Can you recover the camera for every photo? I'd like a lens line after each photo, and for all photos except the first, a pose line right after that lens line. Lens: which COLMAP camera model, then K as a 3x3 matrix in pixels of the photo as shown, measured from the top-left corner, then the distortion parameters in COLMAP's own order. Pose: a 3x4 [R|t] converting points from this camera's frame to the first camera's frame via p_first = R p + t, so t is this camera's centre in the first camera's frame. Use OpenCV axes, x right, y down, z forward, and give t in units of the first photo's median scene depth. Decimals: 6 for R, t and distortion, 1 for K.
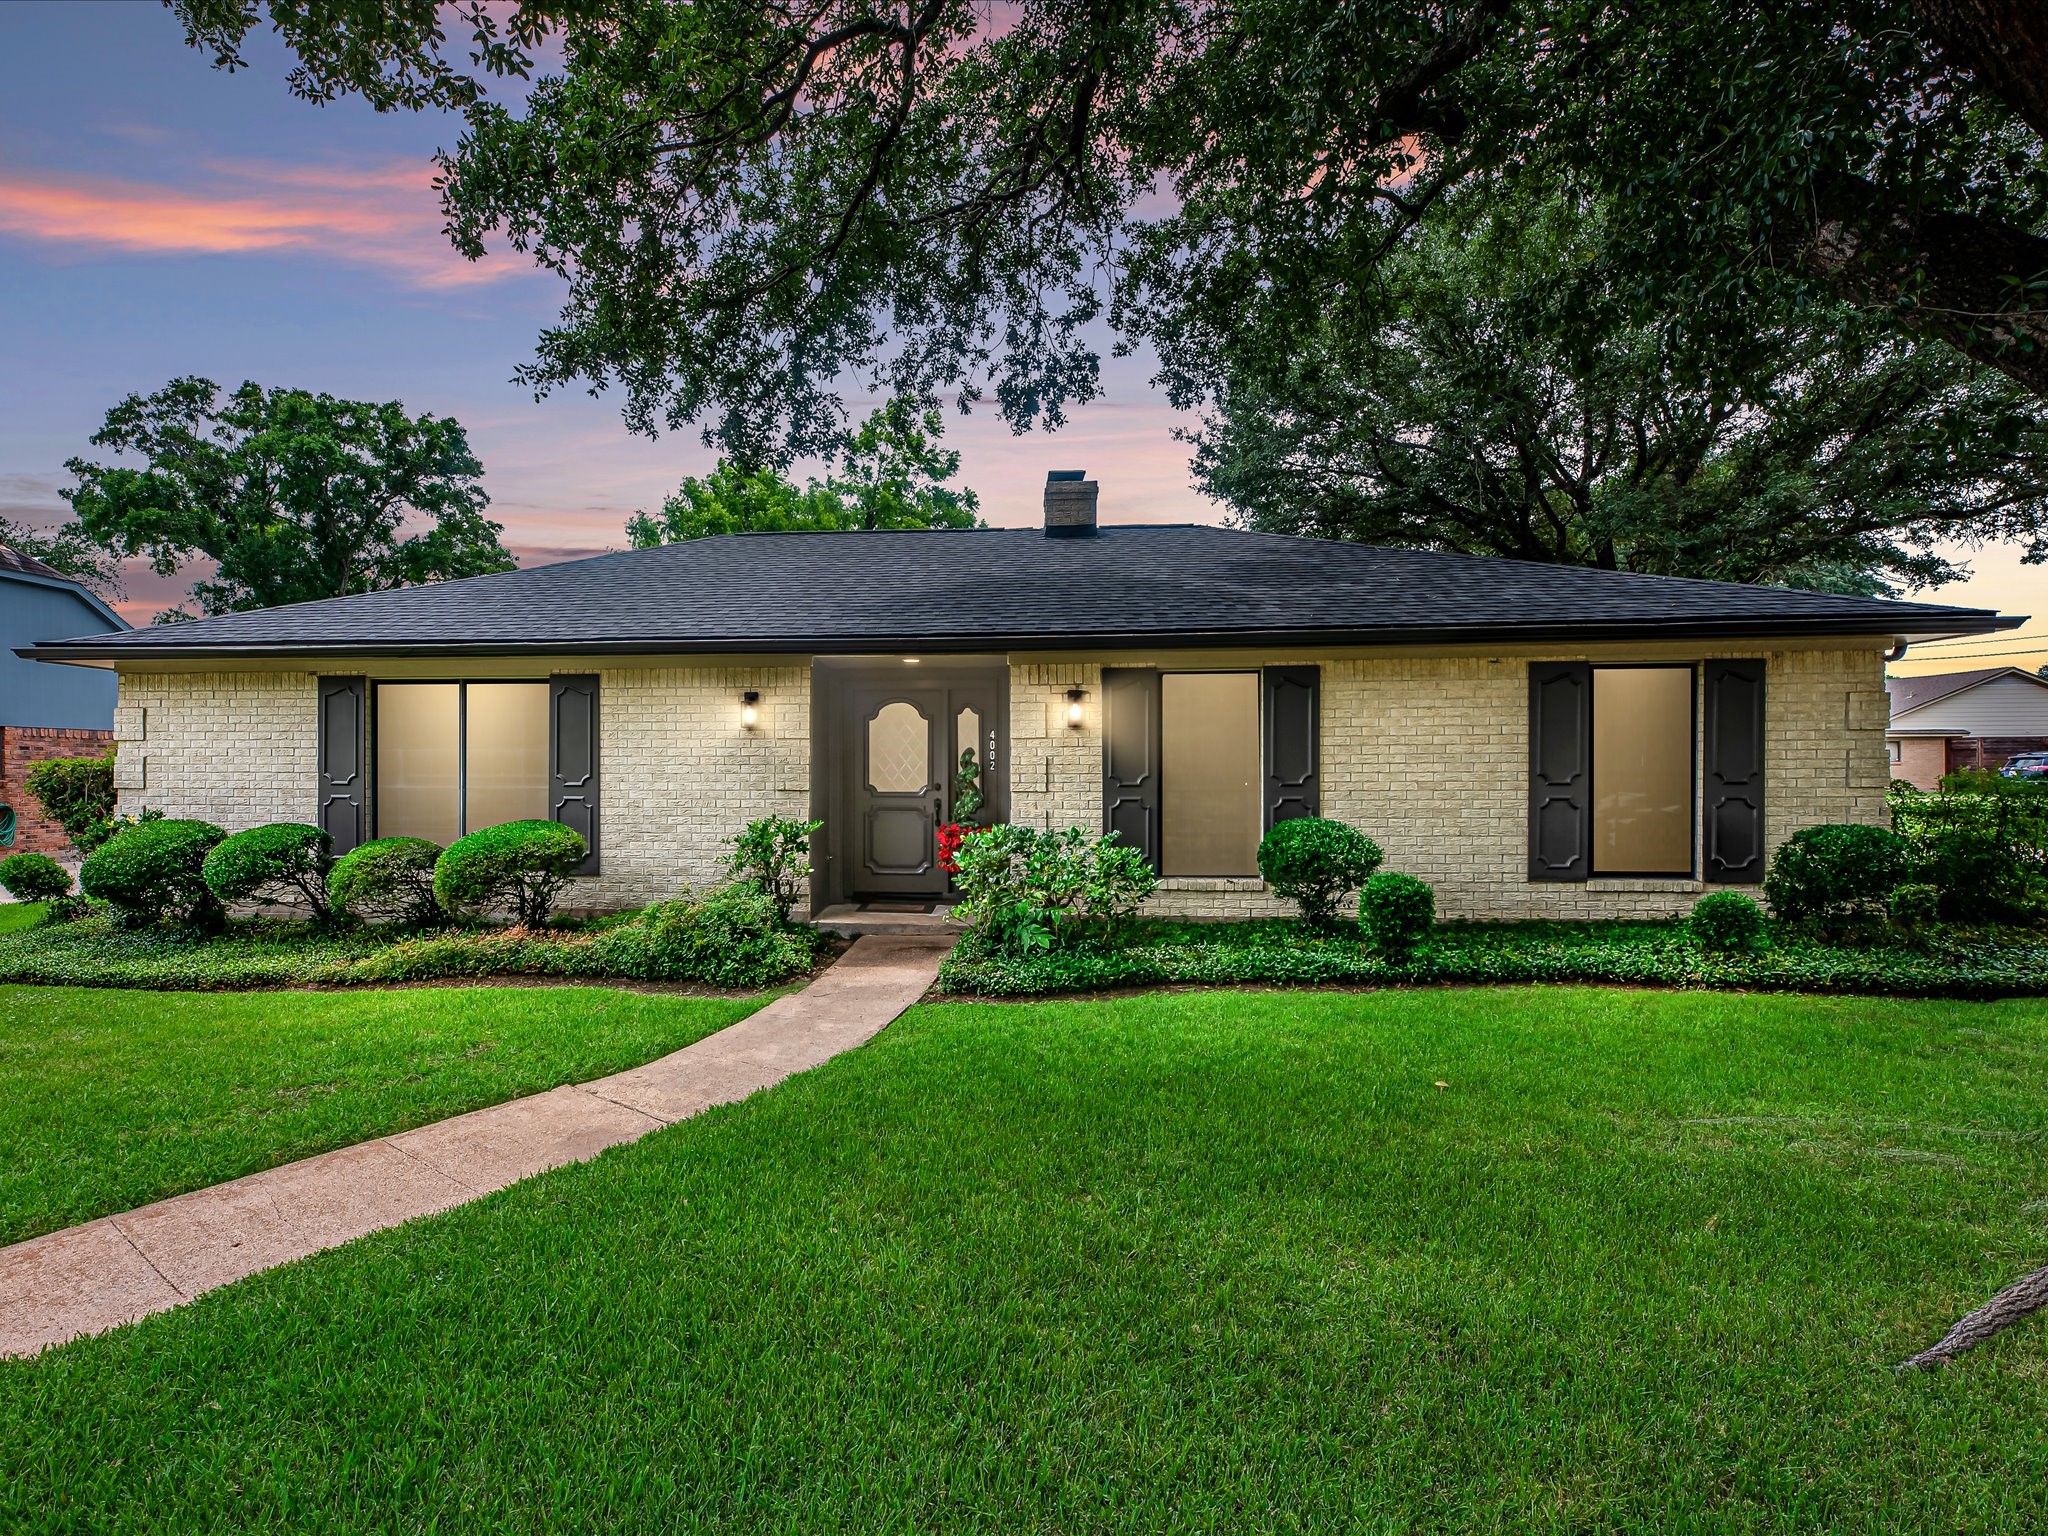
lens RADIAL K [[962.3, 0, 1018.5], [0, 962.3, 763.6], [0, 0, 1]] dist [0.000091, 0.001025]
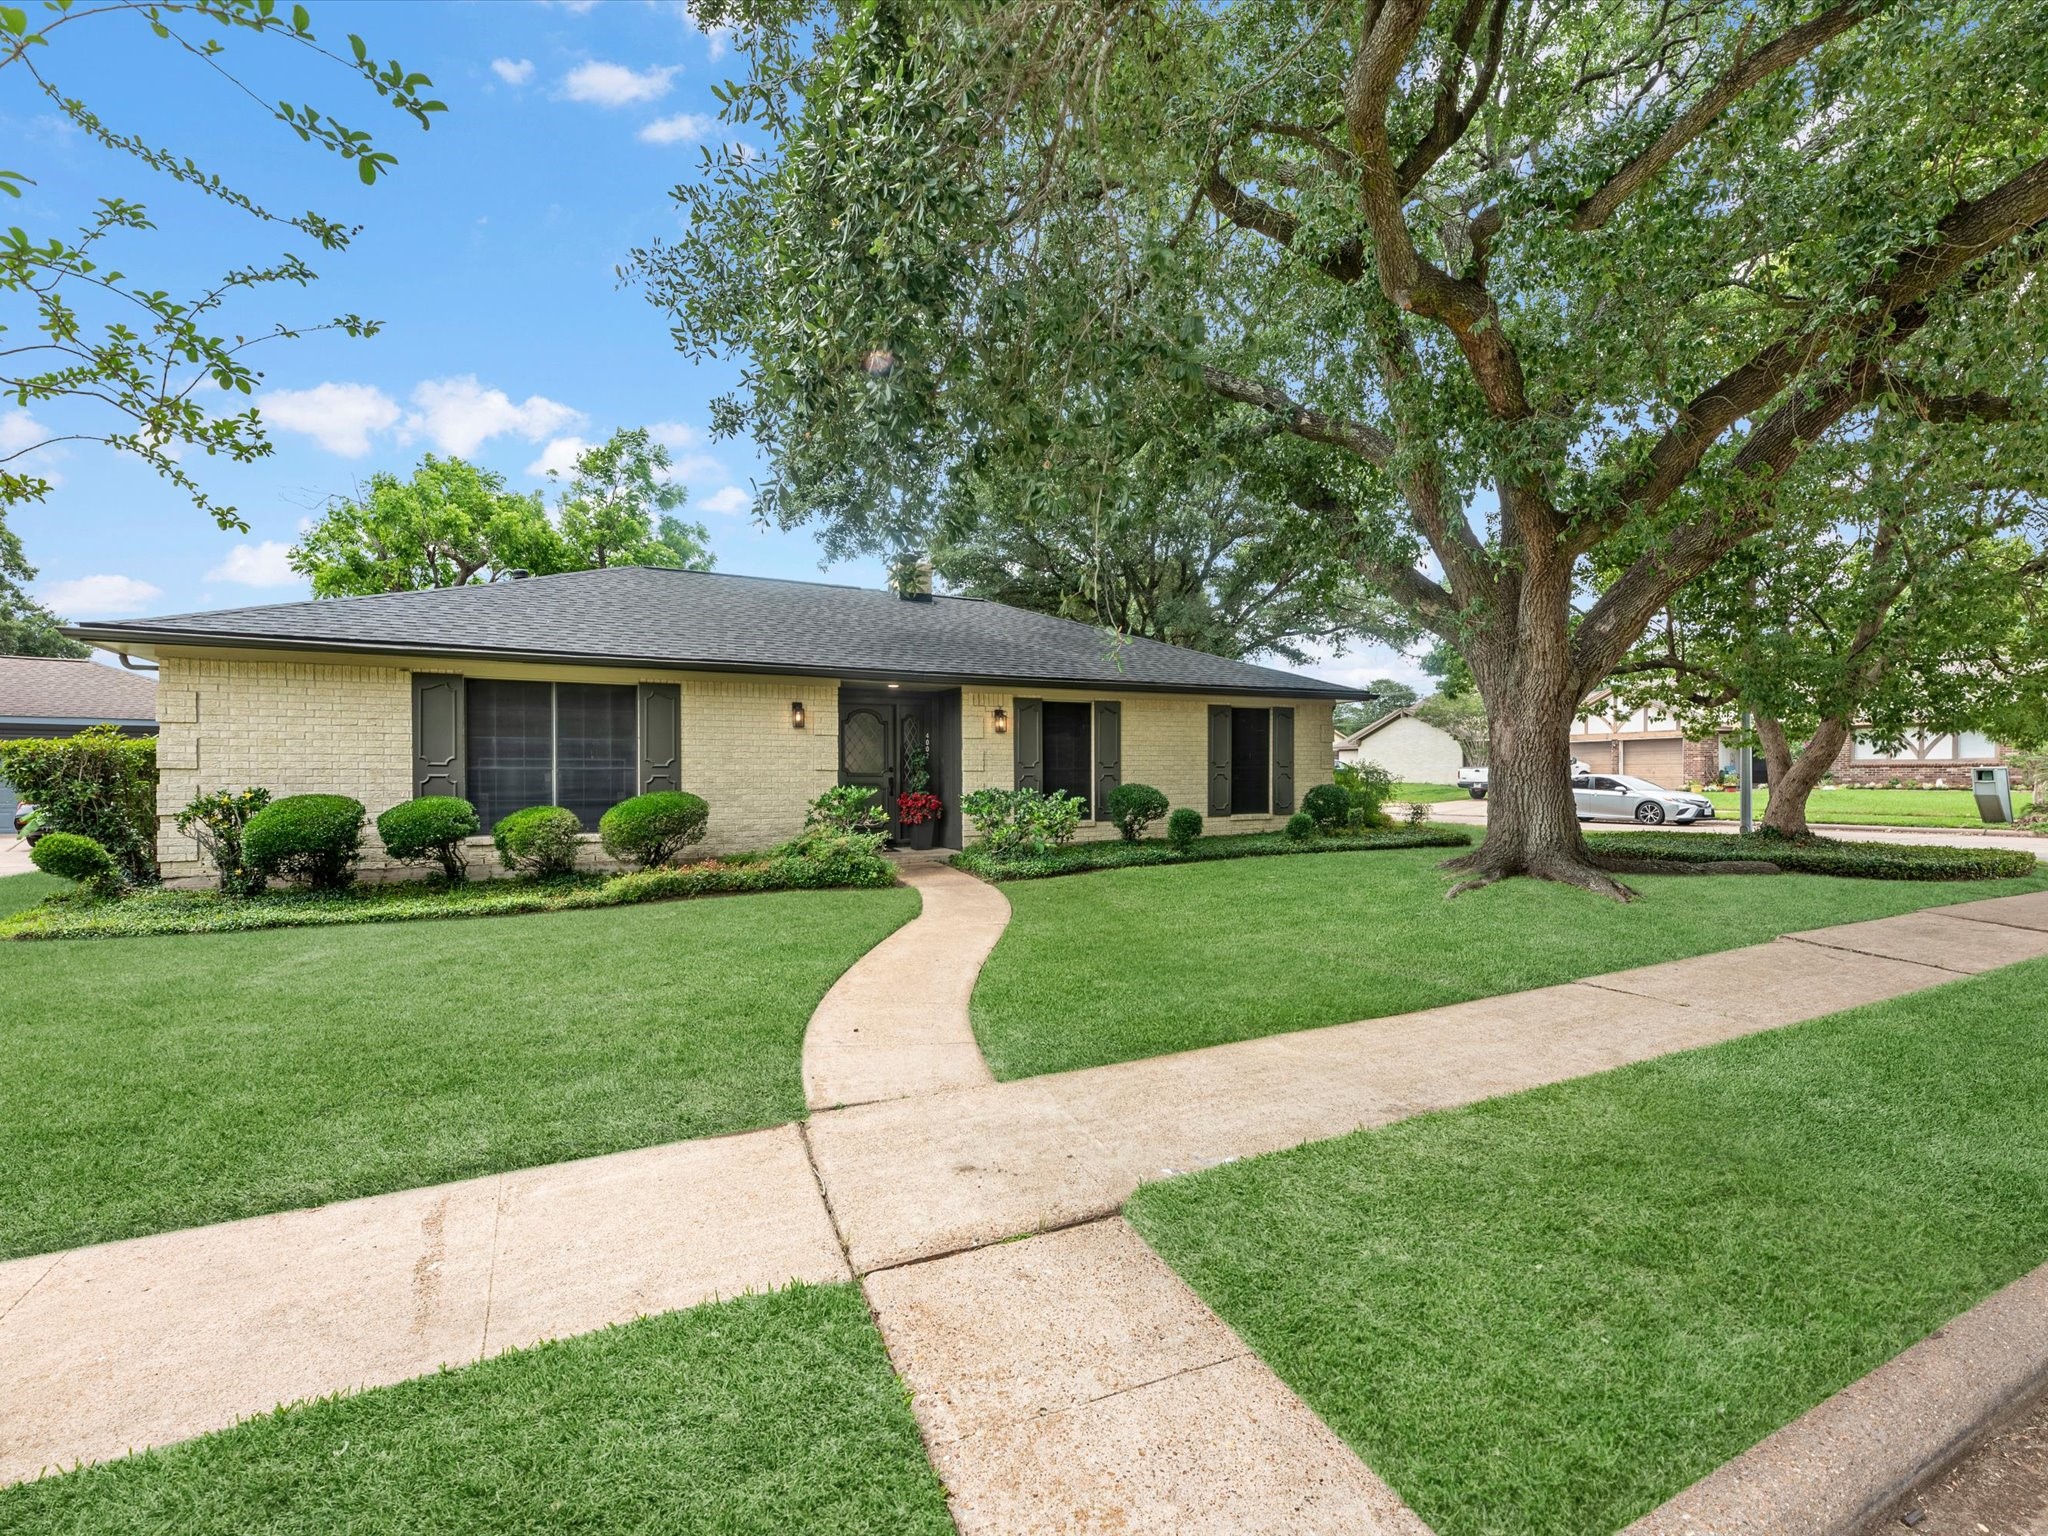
lens RADIAL K [[962.3, 0, 1029.9], [0, 962.3, 771.0], [0, 0, 1]] dist [0.000091, 0.001025]
pose [[0.837576, 0.002160, 0.546317, -0.827549], [-0.002157, 0.999997, -0.000647, 0.030766], [-0.546317, -0.000637, 0.837578, -0.434493]]
